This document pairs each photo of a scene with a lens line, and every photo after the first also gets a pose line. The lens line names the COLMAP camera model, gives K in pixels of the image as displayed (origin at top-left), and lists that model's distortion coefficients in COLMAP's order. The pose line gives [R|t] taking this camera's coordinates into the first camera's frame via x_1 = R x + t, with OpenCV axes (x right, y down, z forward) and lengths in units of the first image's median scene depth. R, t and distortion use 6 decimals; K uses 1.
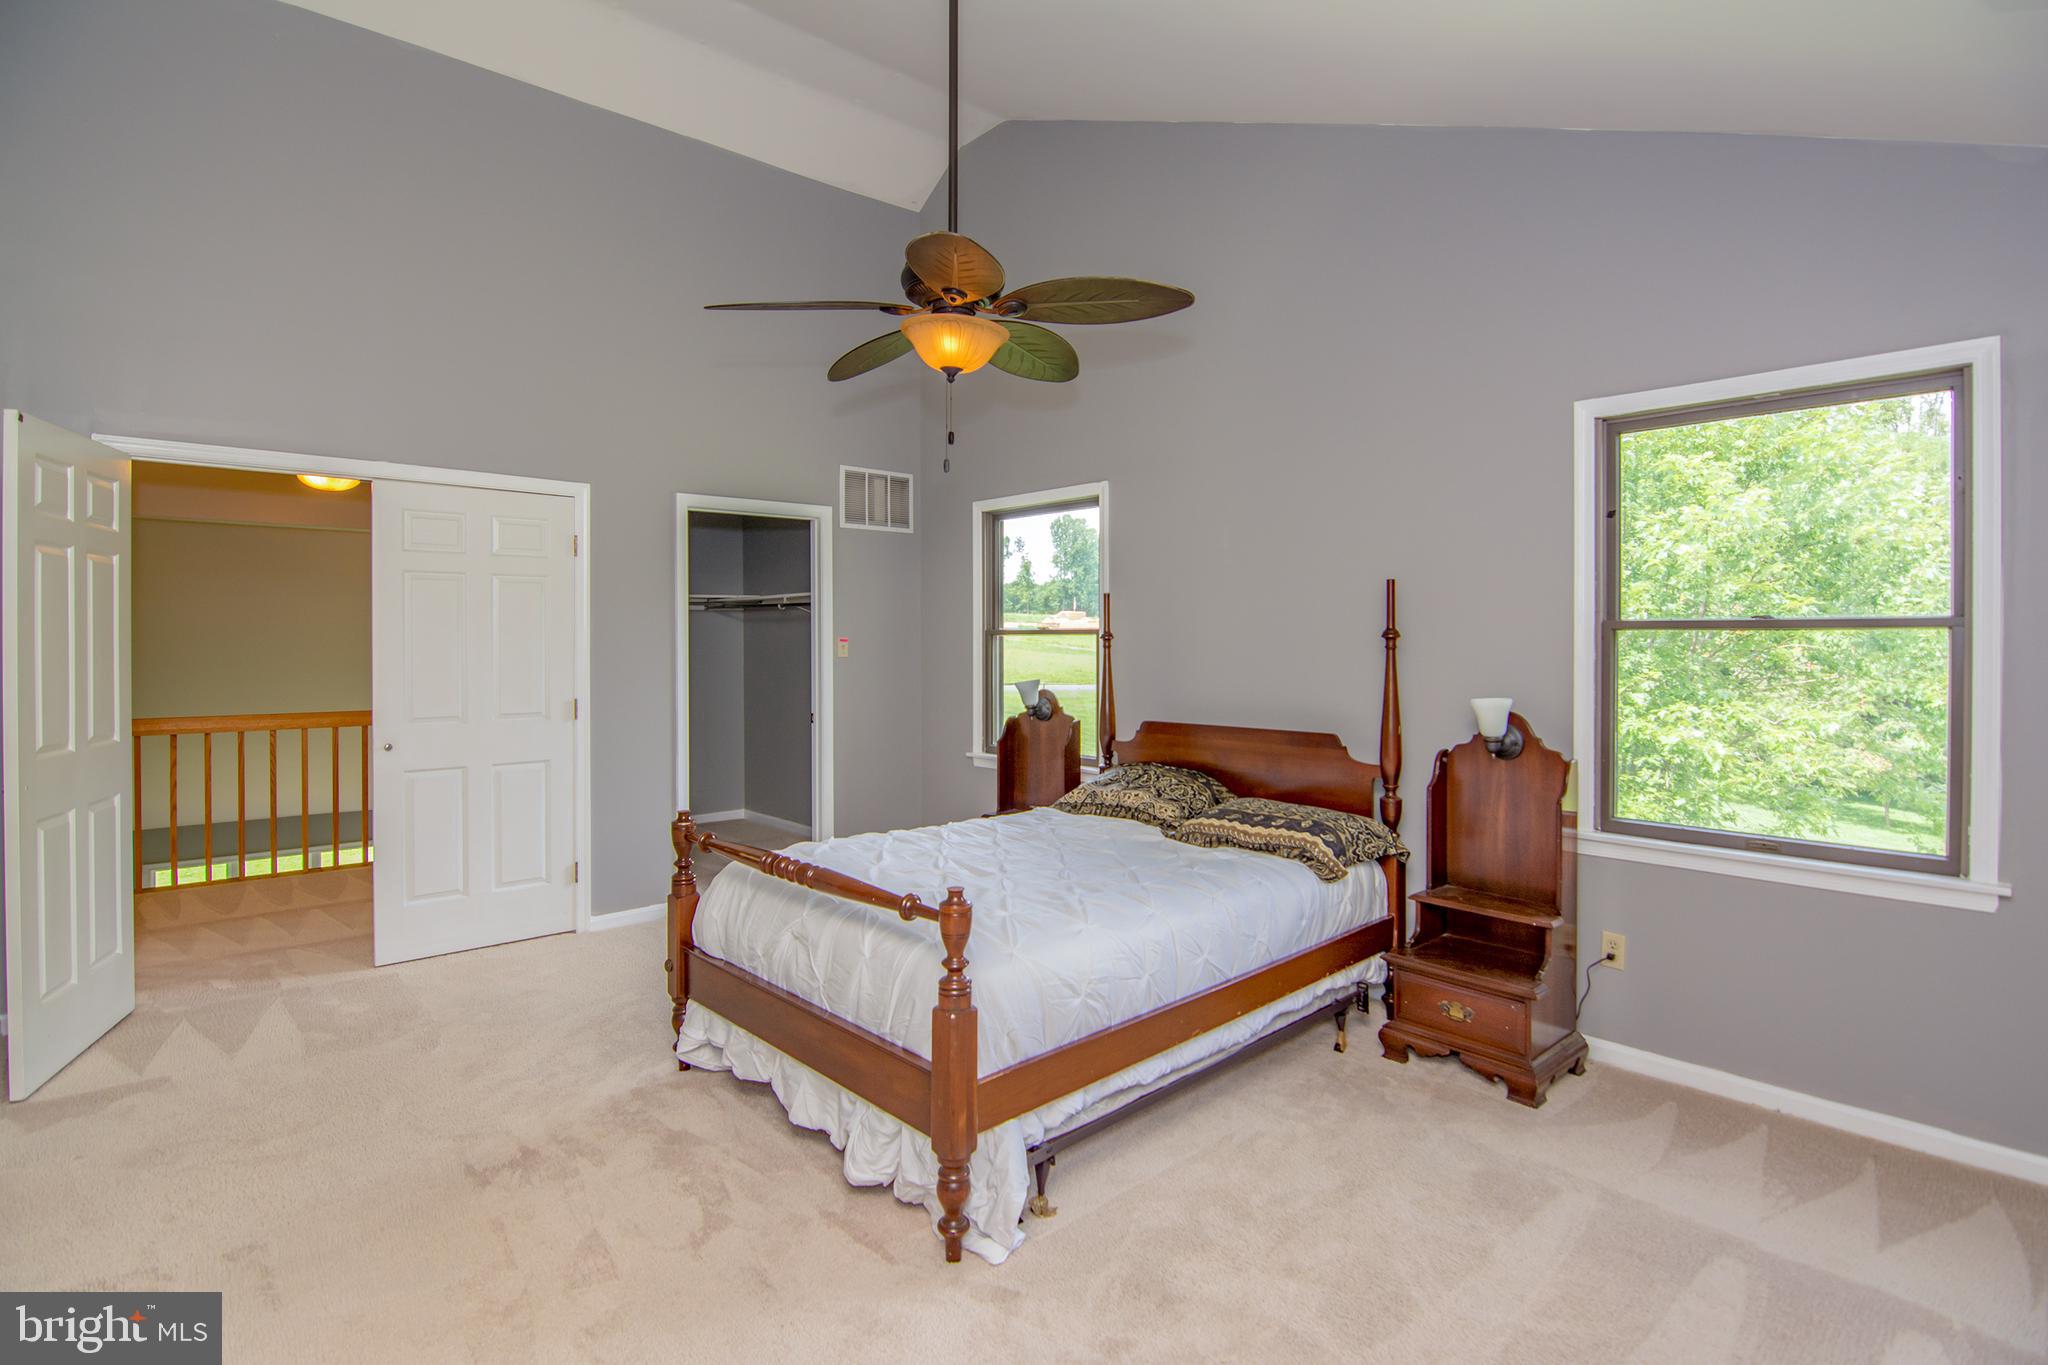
lens RADIAL K [[1029.9, 0, 1024.1], [0, 1029.9, 658.4], [0, 0, 1]] dist [-0.001860, -0.000644]
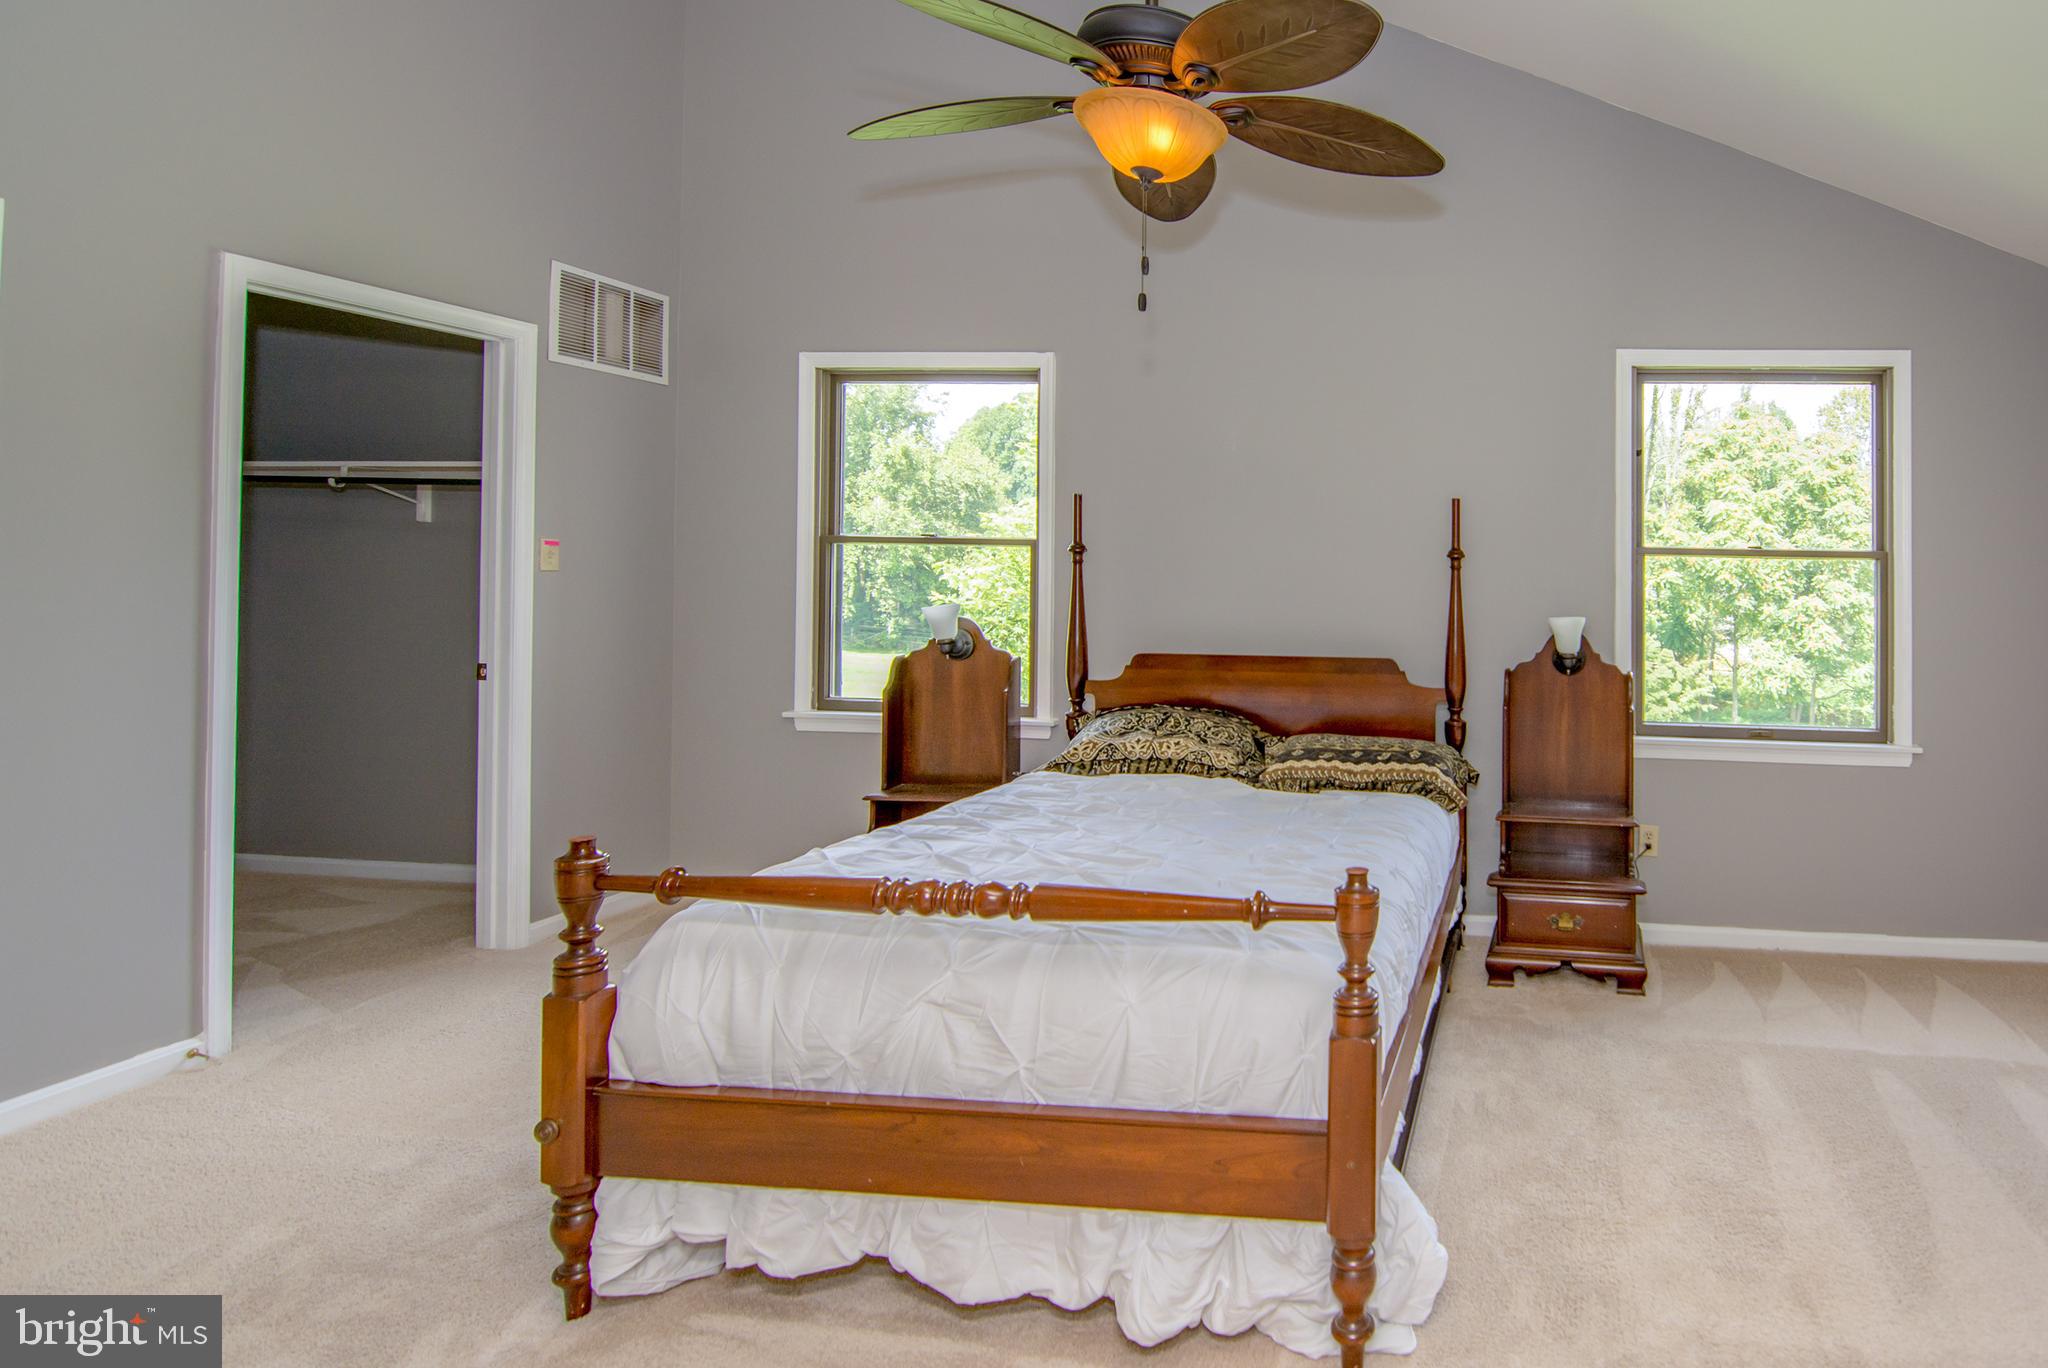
lens RADIAL K [[1181.2, 0, 1024.0], [0, 1181.2, 576.1], [0, 0, 1]] dist [-0.000856, 0.000699]
pose [[0.733596, 0.019498, 0.679306, -0.692020], [-0.006886, 0.999750, -0.021259, 0.023754], [-0.679551, 0.010918, 0.733547, 0.441917]]
